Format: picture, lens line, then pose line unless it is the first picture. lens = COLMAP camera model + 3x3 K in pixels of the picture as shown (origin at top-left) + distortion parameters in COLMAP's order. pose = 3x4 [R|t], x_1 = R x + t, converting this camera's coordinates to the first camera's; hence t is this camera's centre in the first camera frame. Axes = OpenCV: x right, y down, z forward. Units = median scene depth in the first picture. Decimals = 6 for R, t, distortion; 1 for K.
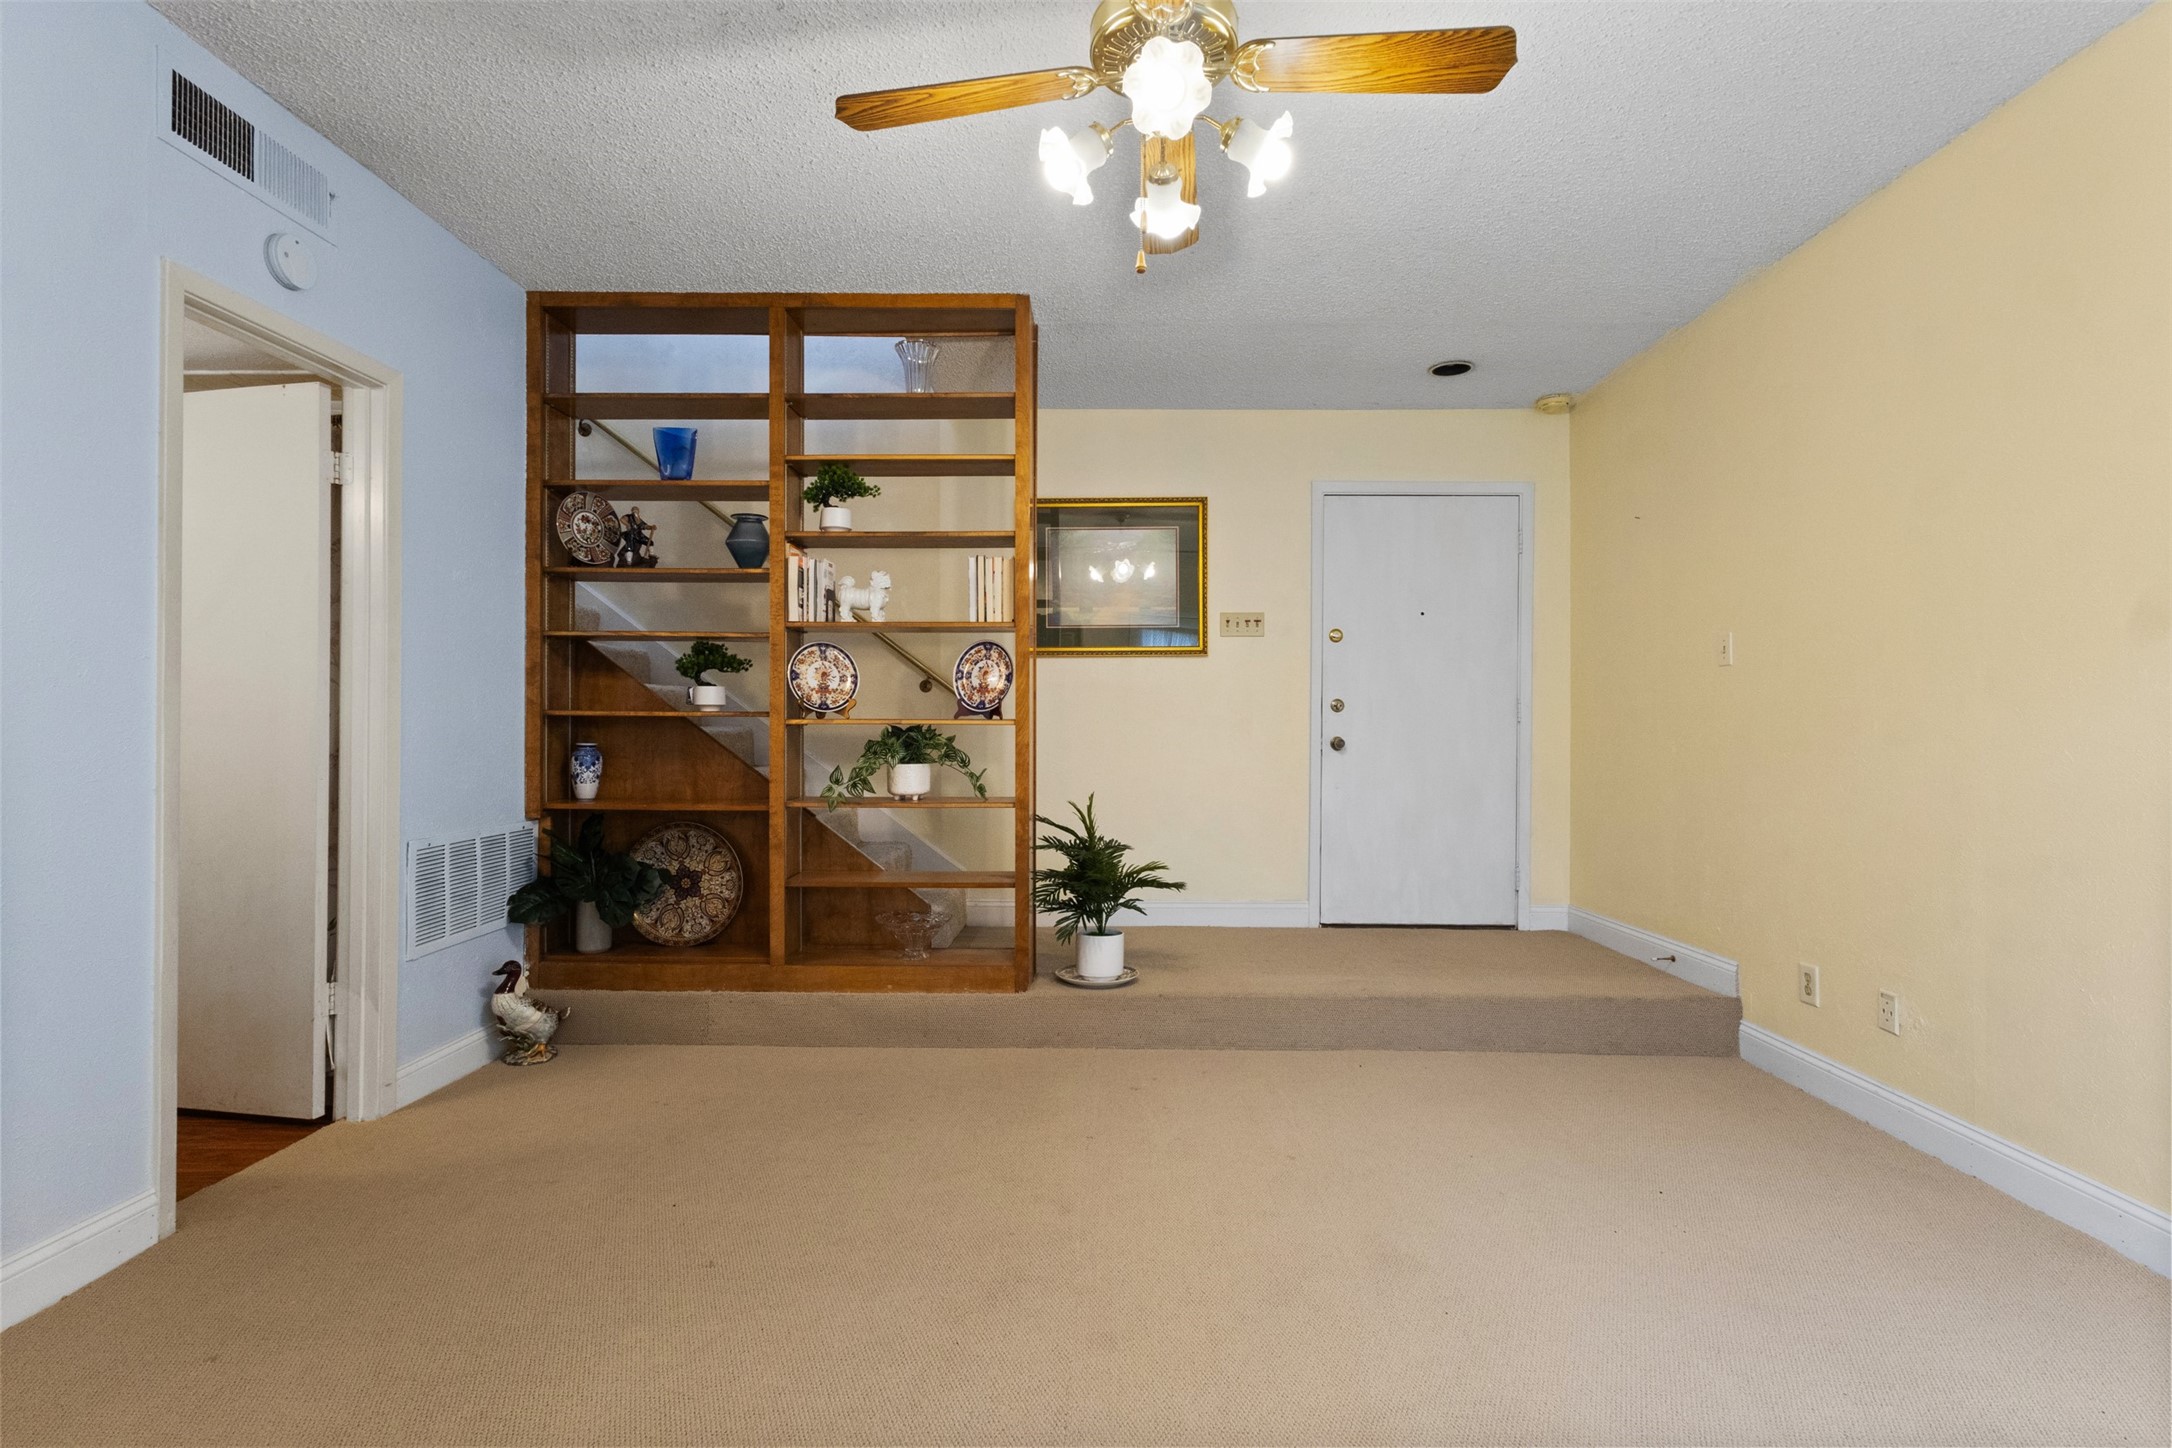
lens RADIAL K [[996.0, 0, 1087.1], [0, 996.0, 721.4], [0, 0, 1]] dist [0.000094, 0.001666]
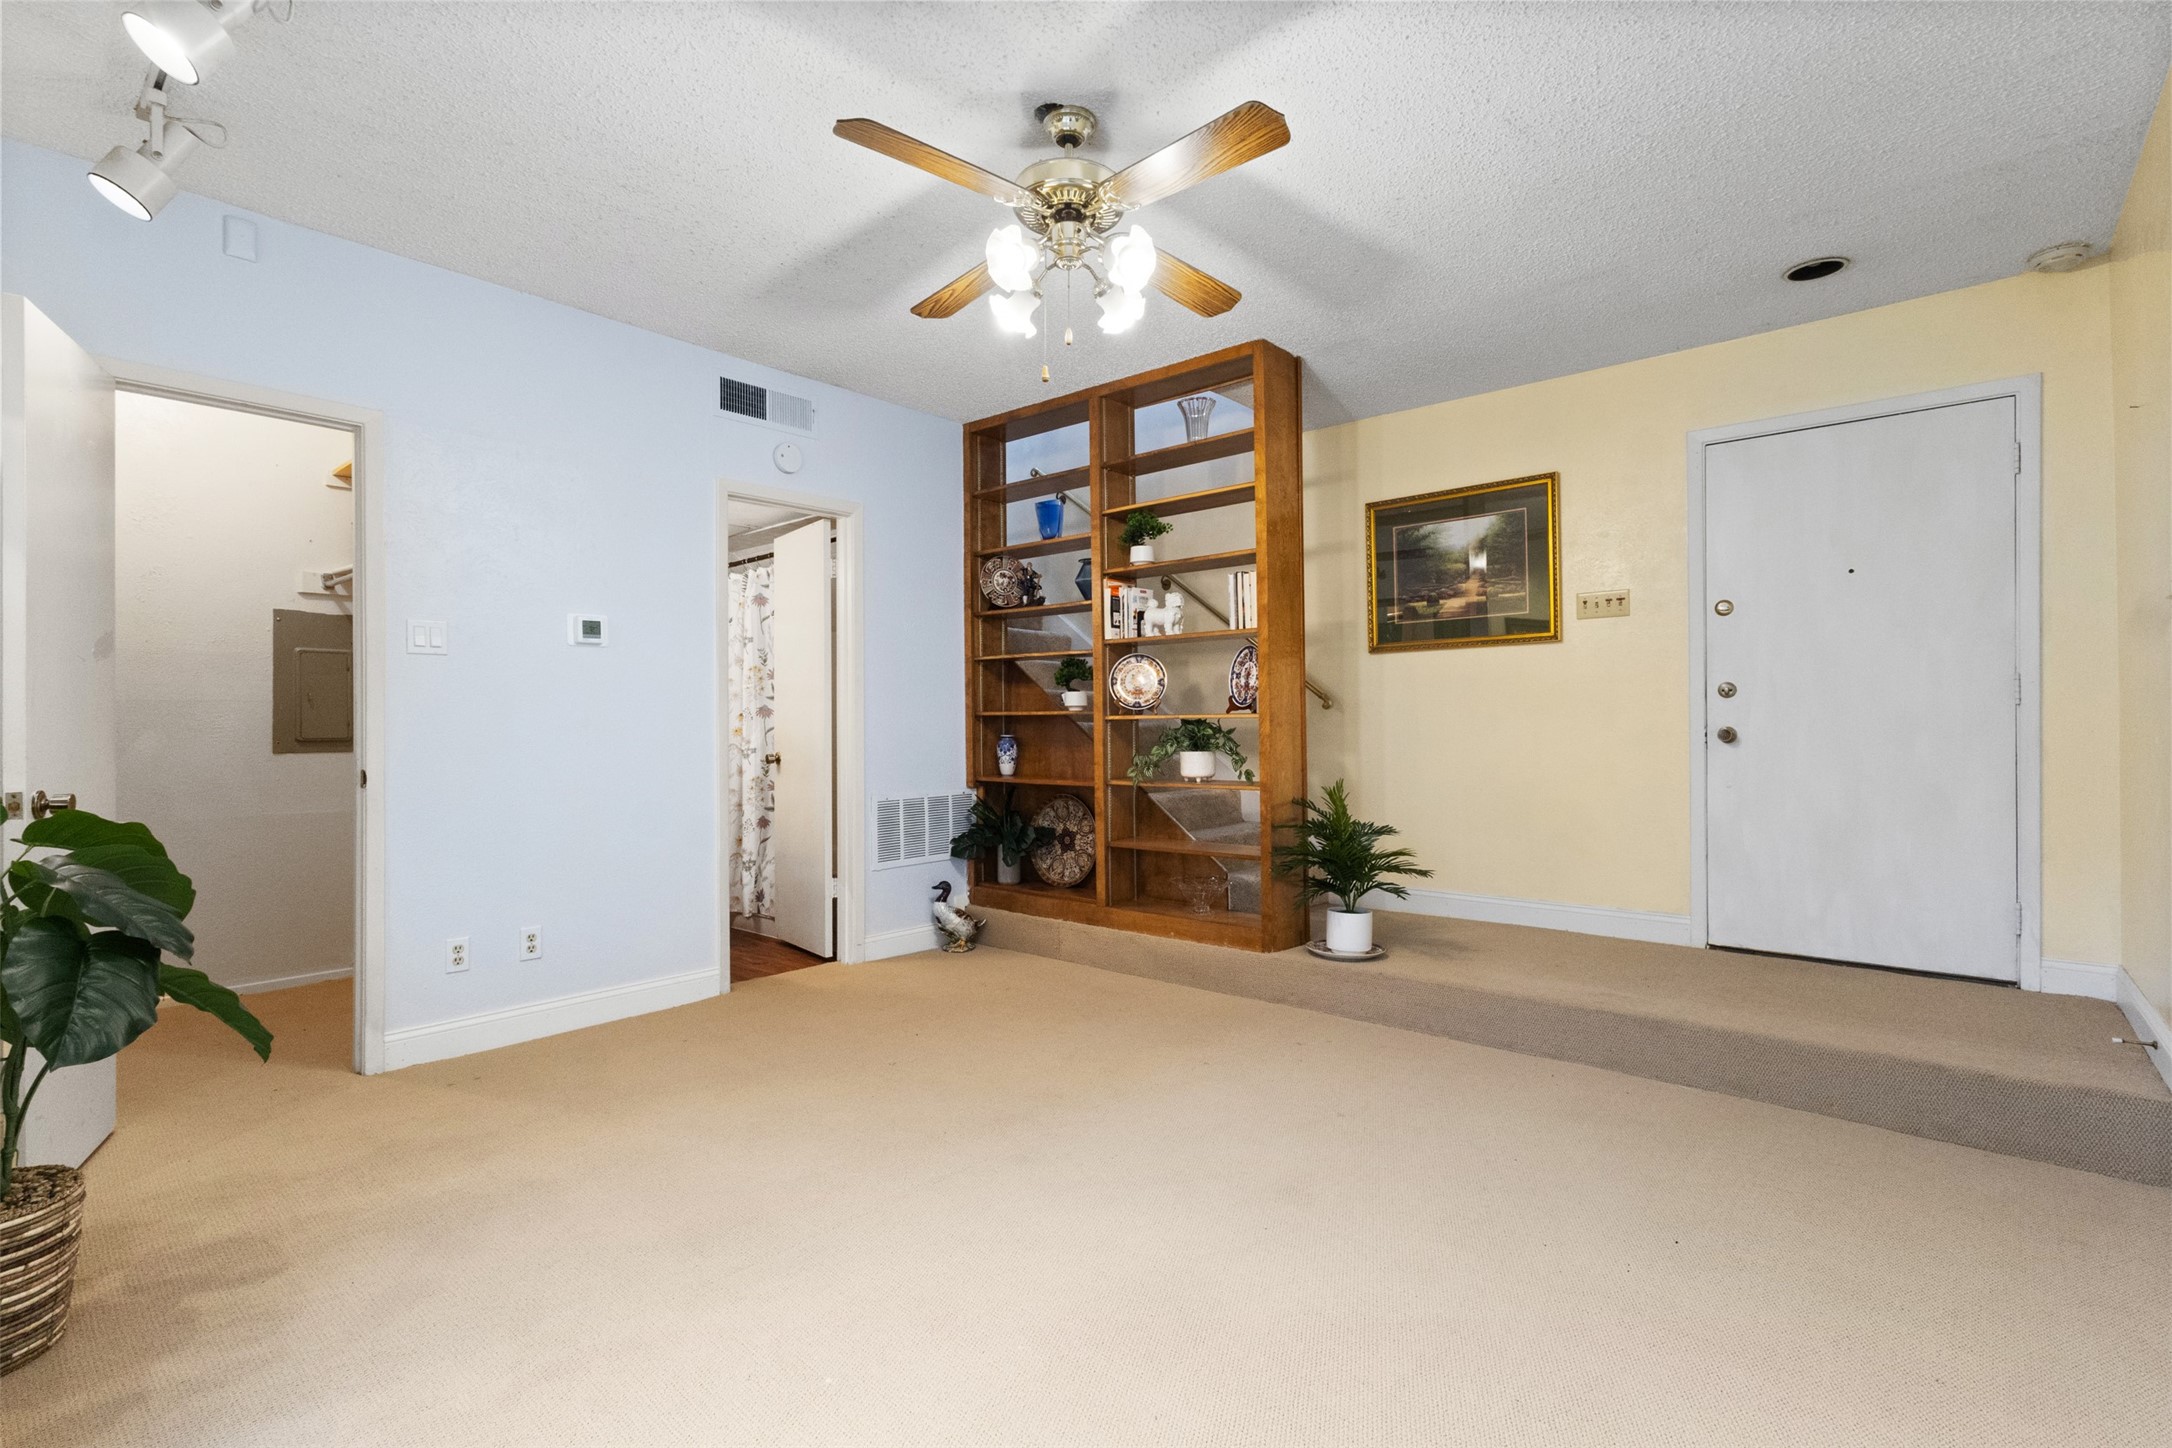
lens RADIAL K [[1000.8, 0, 1086.0], [0, 1000.8, 724.0], [0, 0, 1]] dist [0.000858, 0.001446]
pose [[0.765311, -0.009221, -0.643595, 0.498376], [0.013031, 0.999914, 0.001169, 0.006174], [0.643529, -0.009281, 0.765365, -0.005579]]
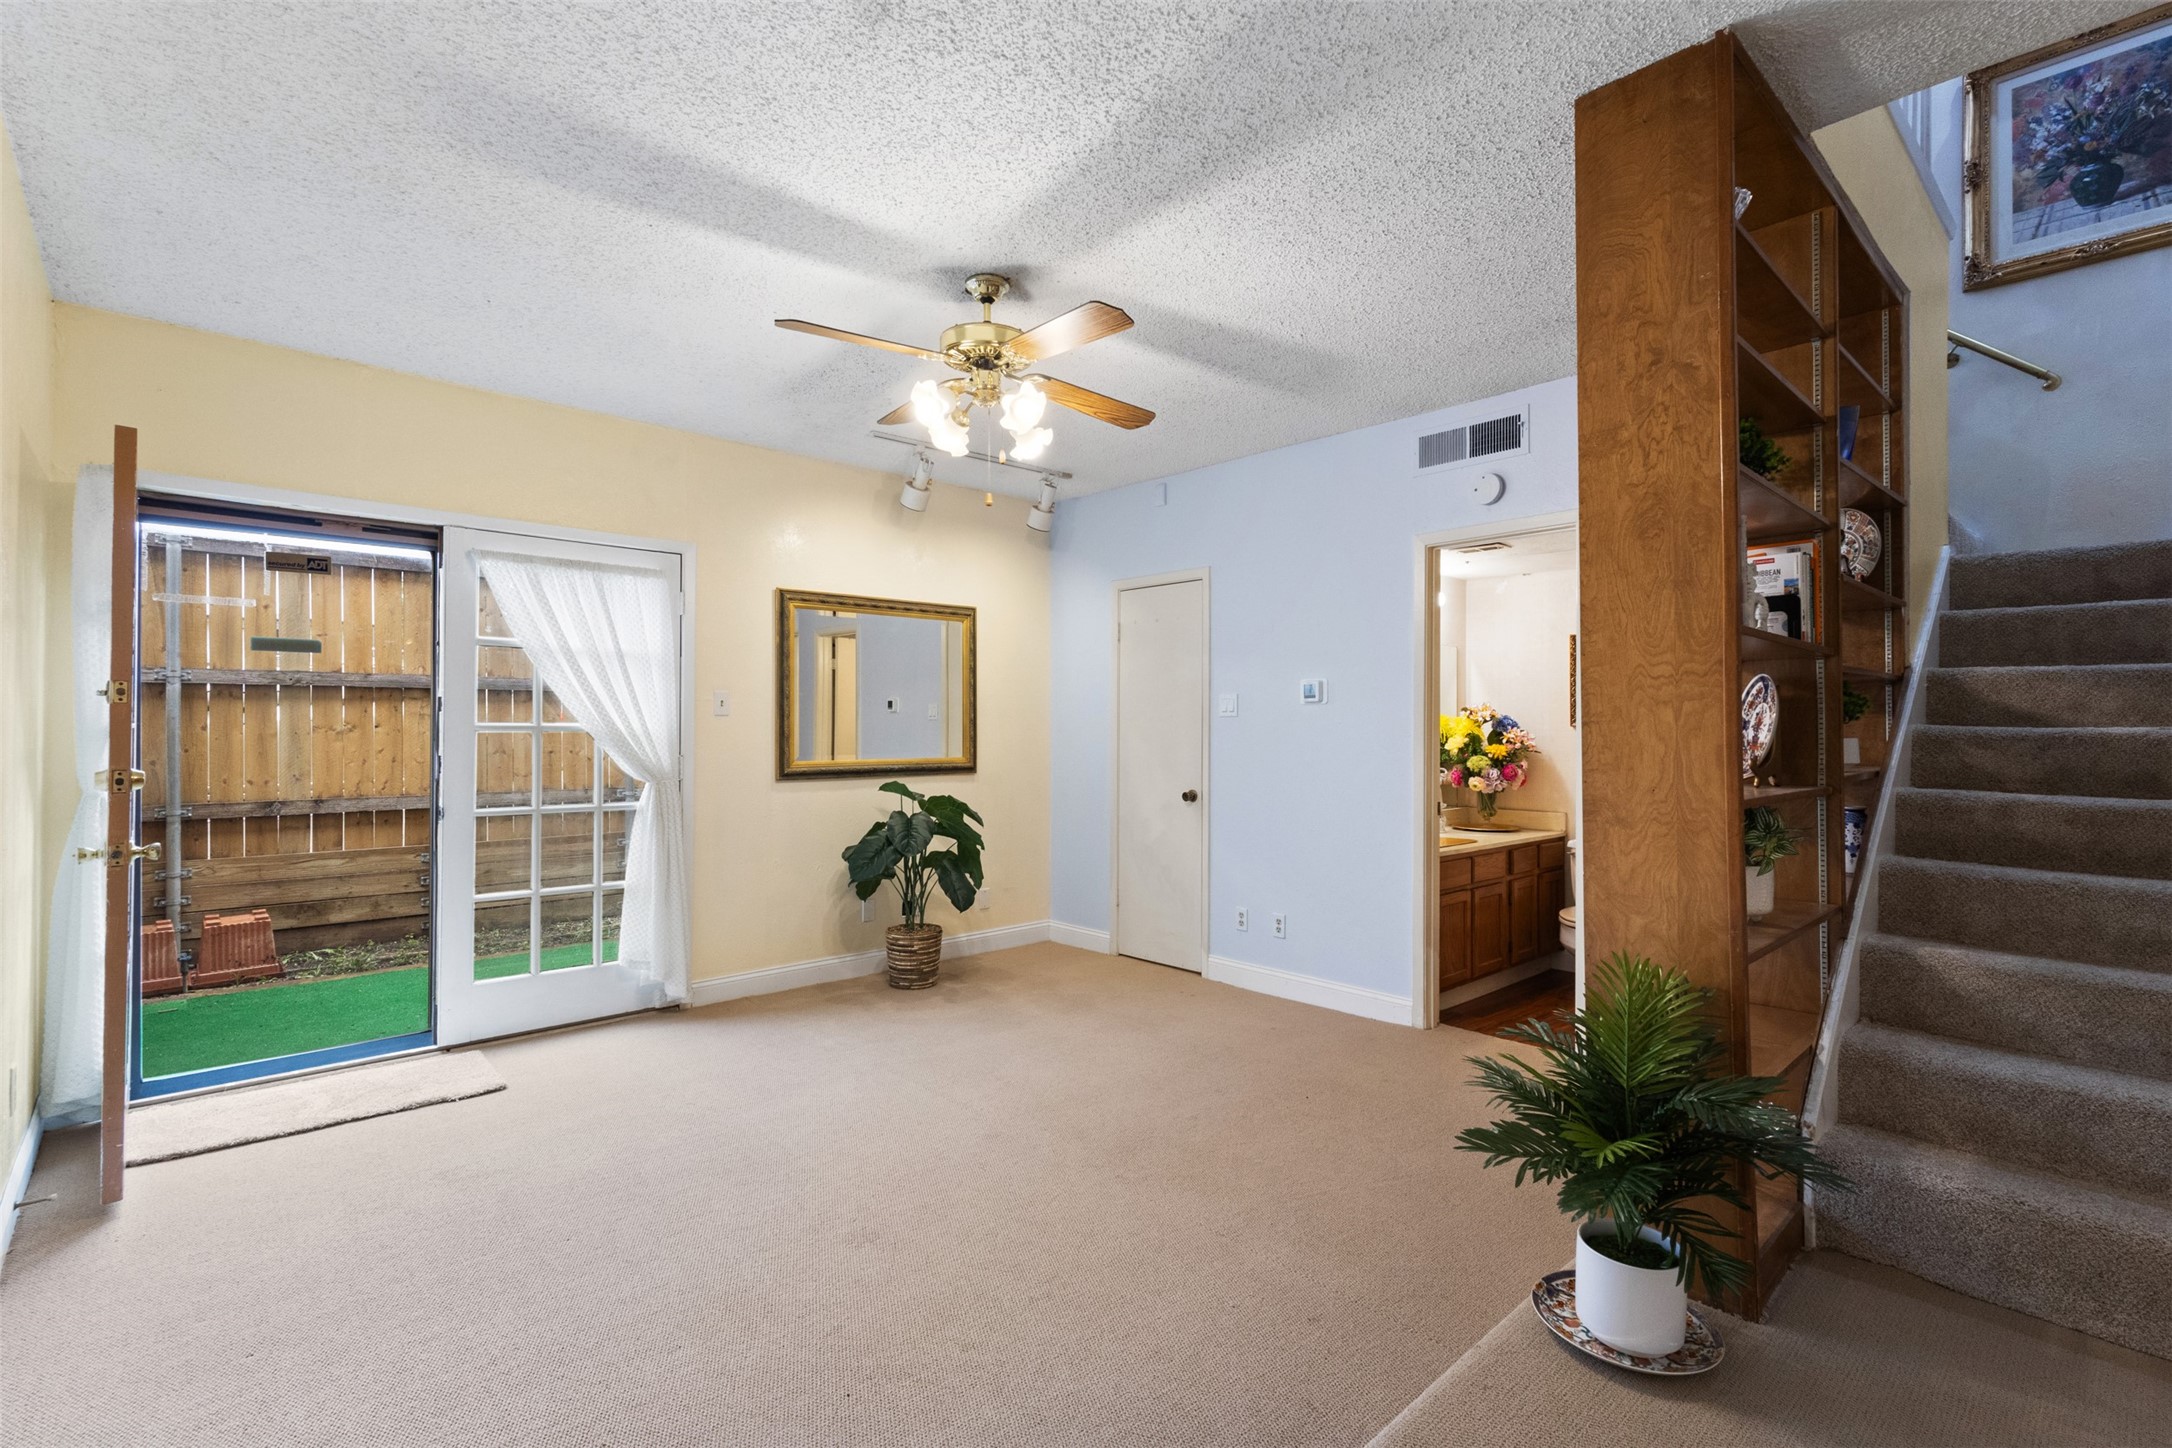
lens RADIAL K [[1029.1, 0, 1086.0], [0, 1029.1, 724.0], [0, 0, 1]] dist [-0.000296, 0.000157]
pose [[-0.725555, -0.015426, -0.687991, 0.574908], [-0.004739, 0.999837, -0.017421, -0.026356], [0.688148, -0.009379, -0.725510, 1.222711]]
